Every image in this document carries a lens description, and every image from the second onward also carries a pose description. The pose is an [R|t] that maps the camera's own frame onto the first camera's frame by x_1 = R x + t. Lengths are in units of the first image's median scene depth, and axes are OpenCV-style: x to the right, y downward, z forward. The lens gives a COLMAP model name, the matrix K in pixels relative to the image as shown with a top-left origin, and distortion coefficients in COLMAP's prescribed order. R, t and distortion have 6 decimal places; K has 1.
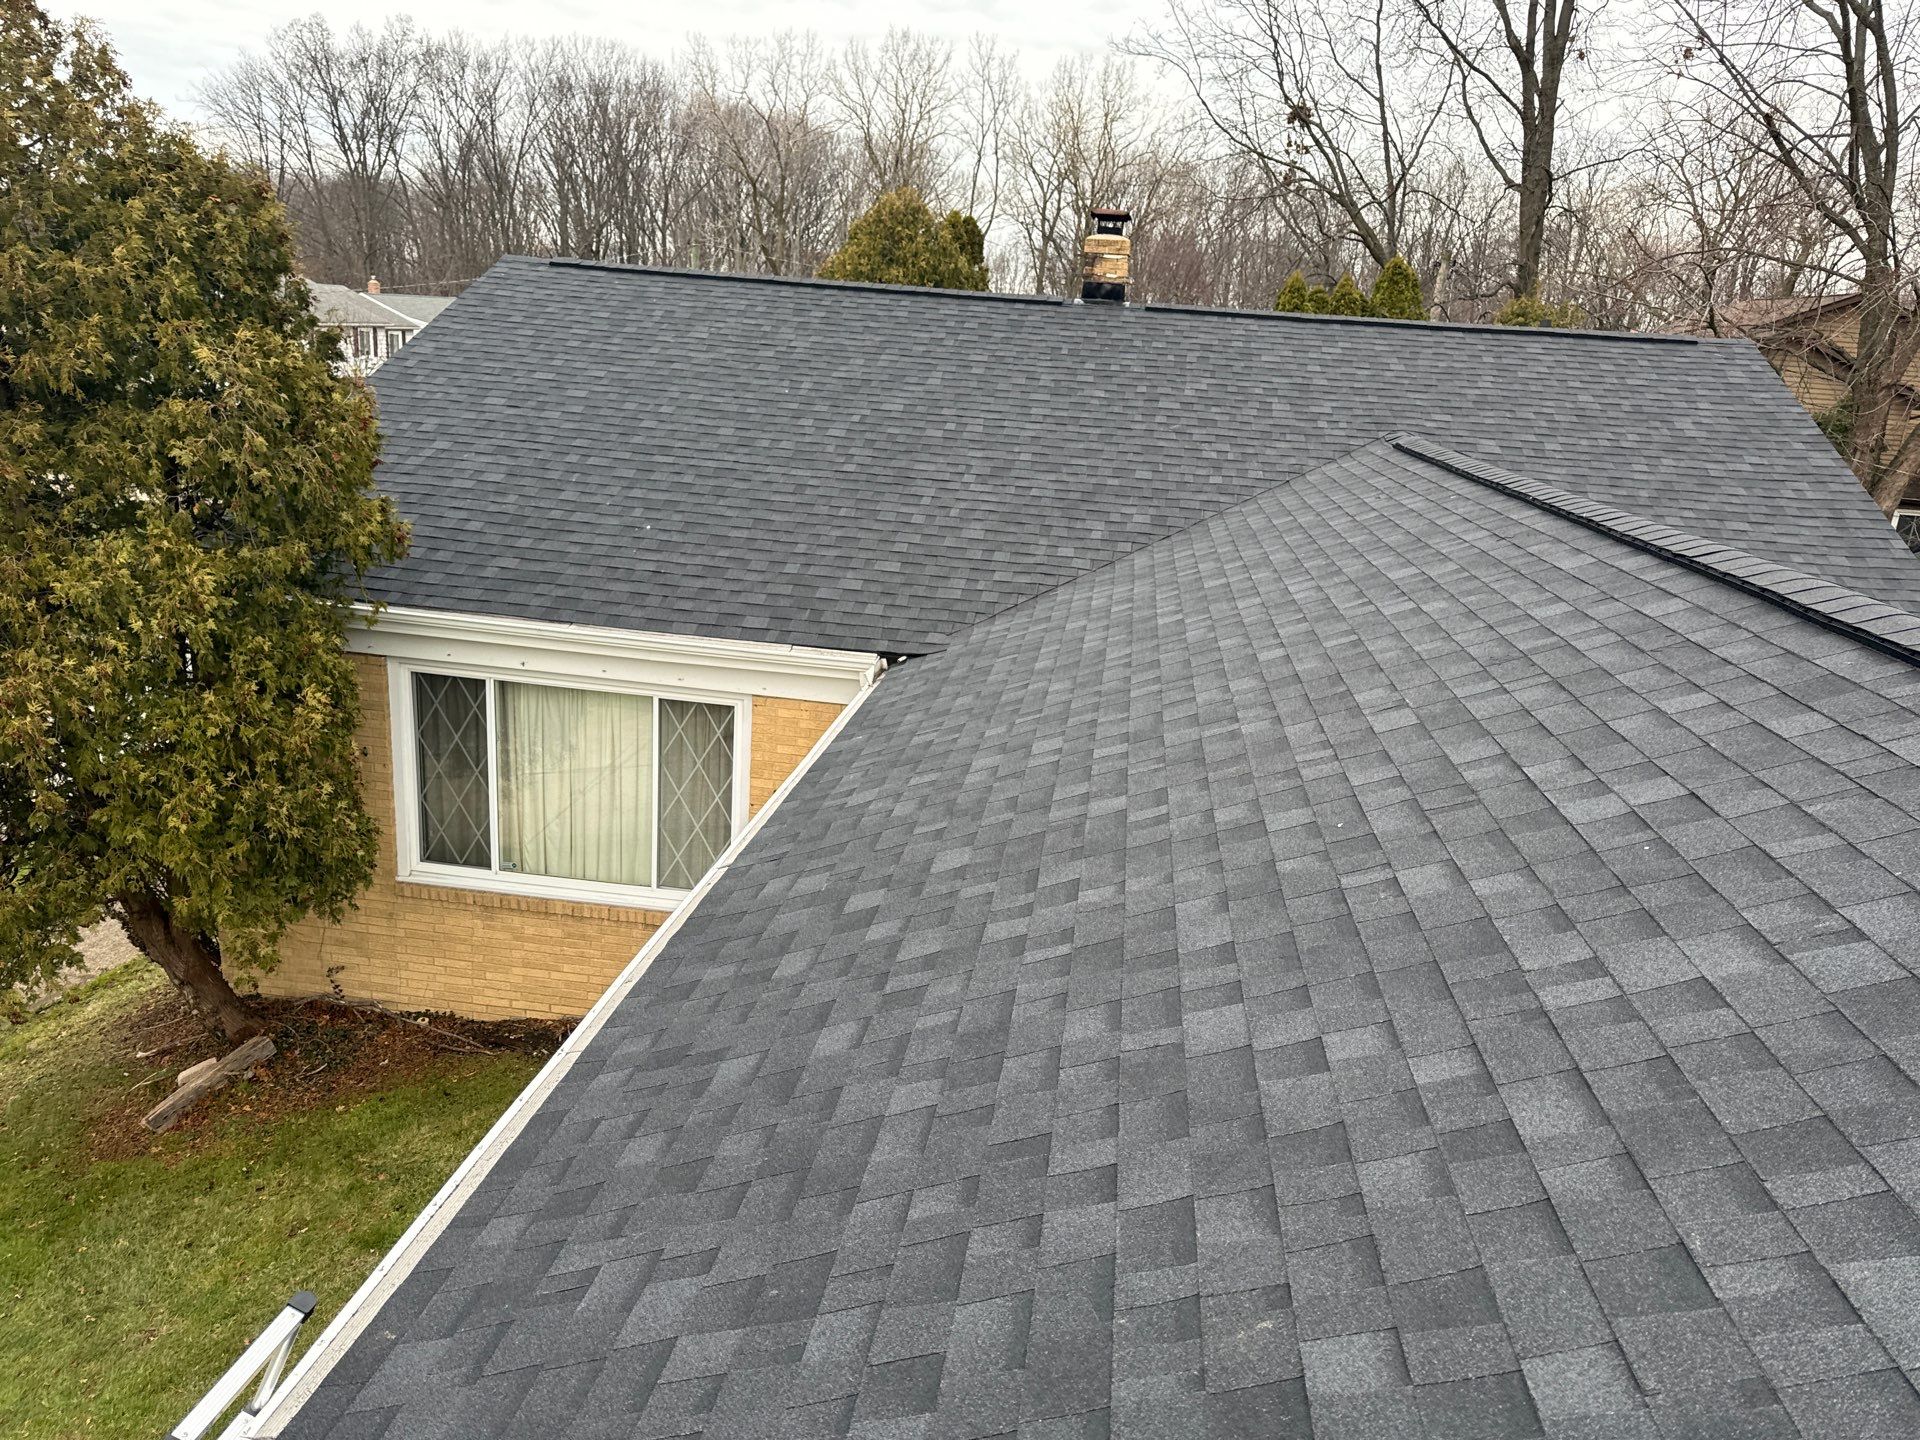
lens RADIAL K [[1399.9, 0, 960.0], [0, 1399.9, 720.0], [0, 0, 1]] dist [0.037912, -0.039664]
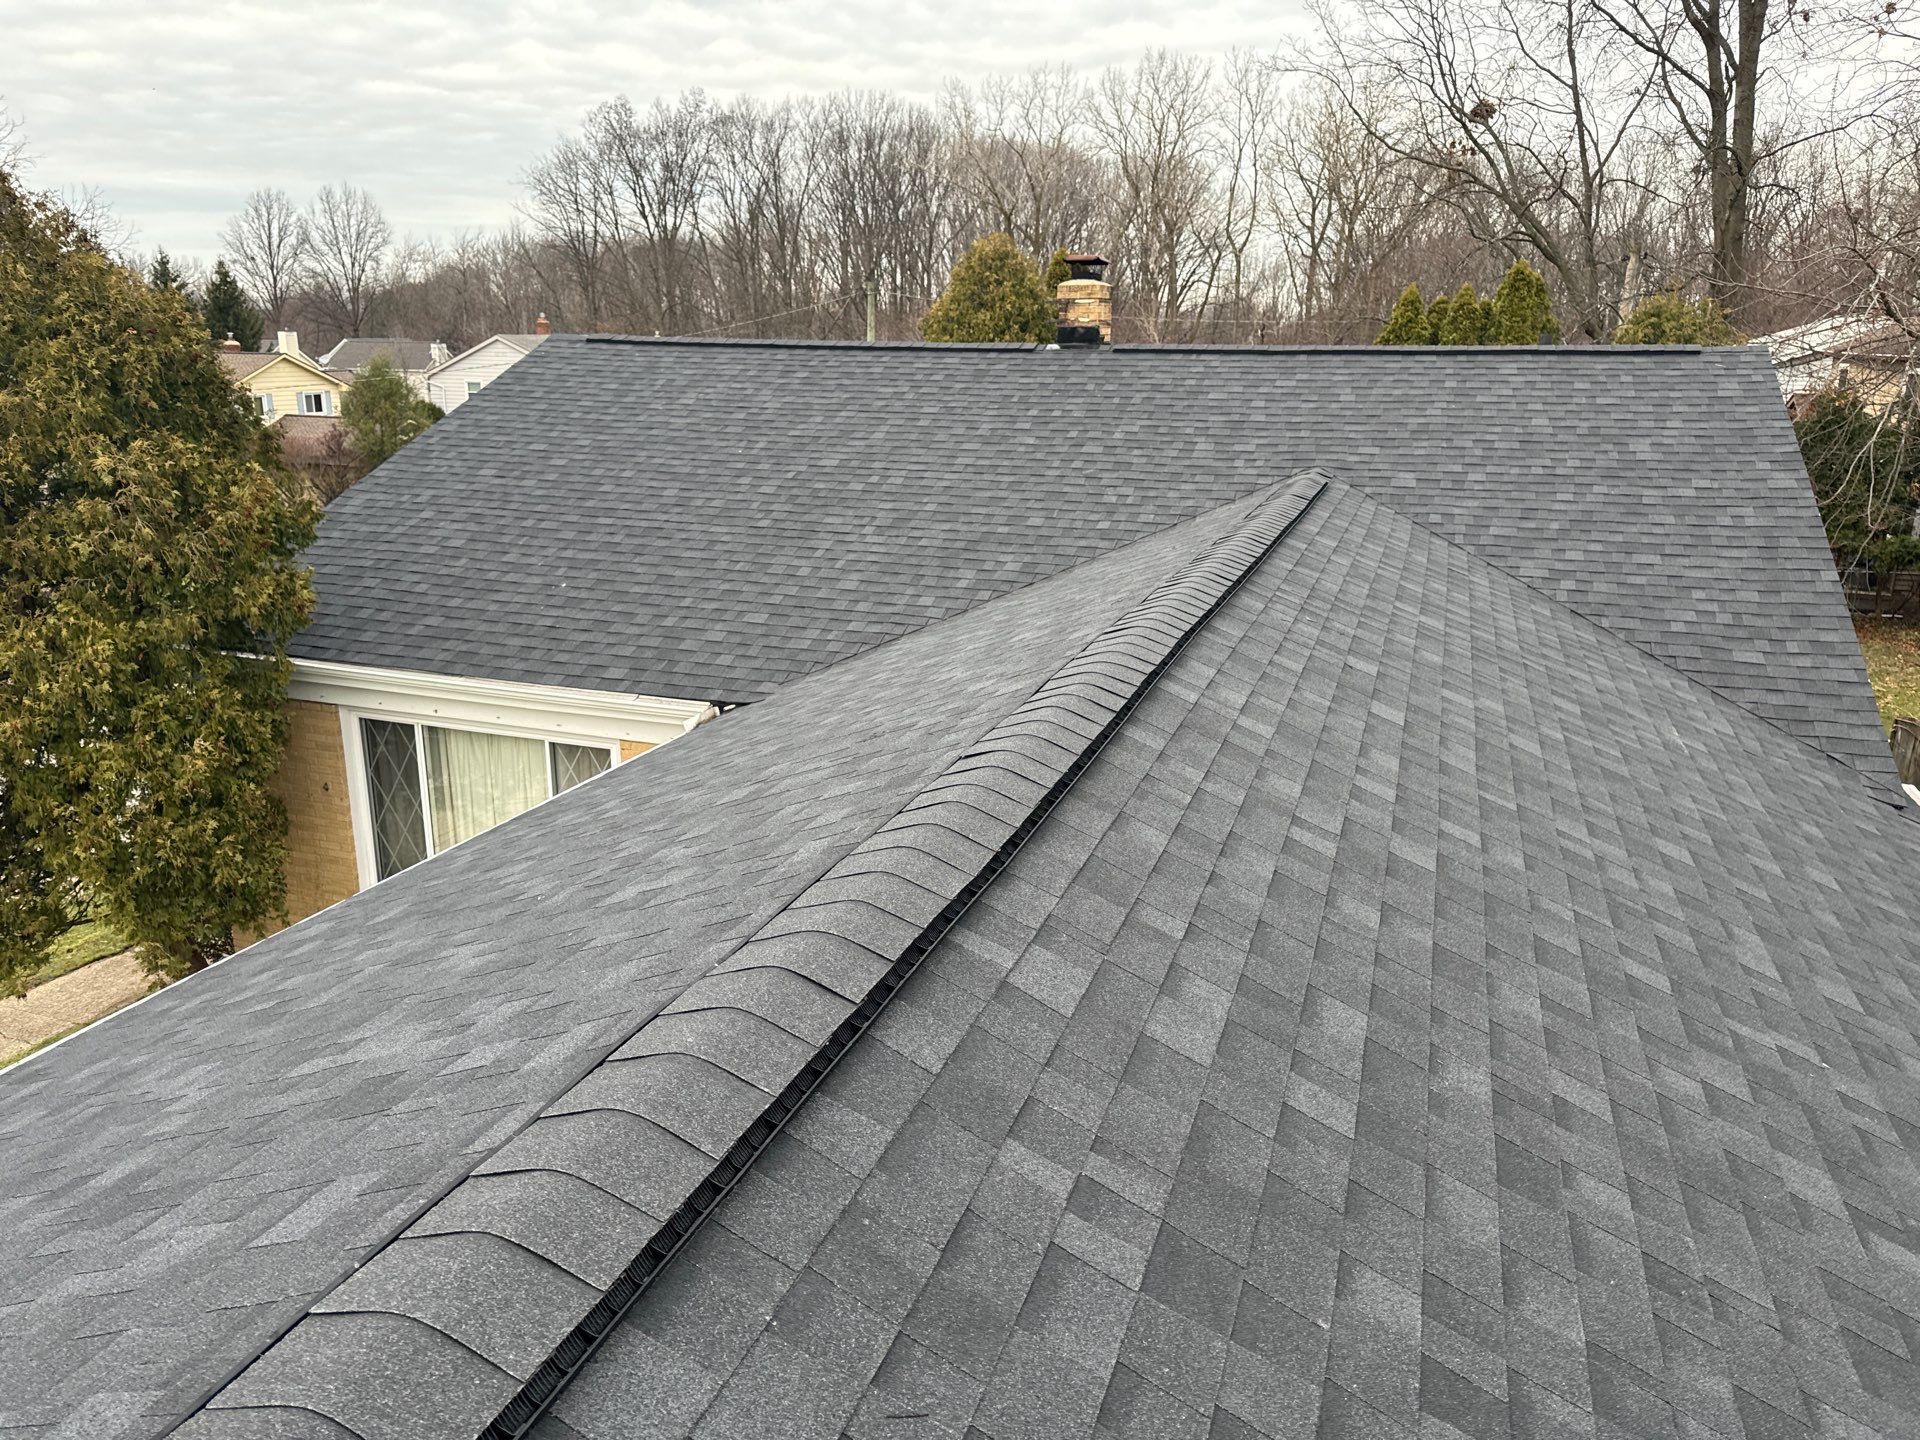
lens RADIAL K [[1407.9, 0, 952.5], [0, 1407.9, 690.0], [0, 0, 1]] dist [0.043466, -0.029961]
pose [[0.974023, -0.004453, -0.226406, 0.290021], [-0.002979, 0.999468, -0.032476, -0.017710], [0.226430, 0.032307, 0.973491, -0.009312]]
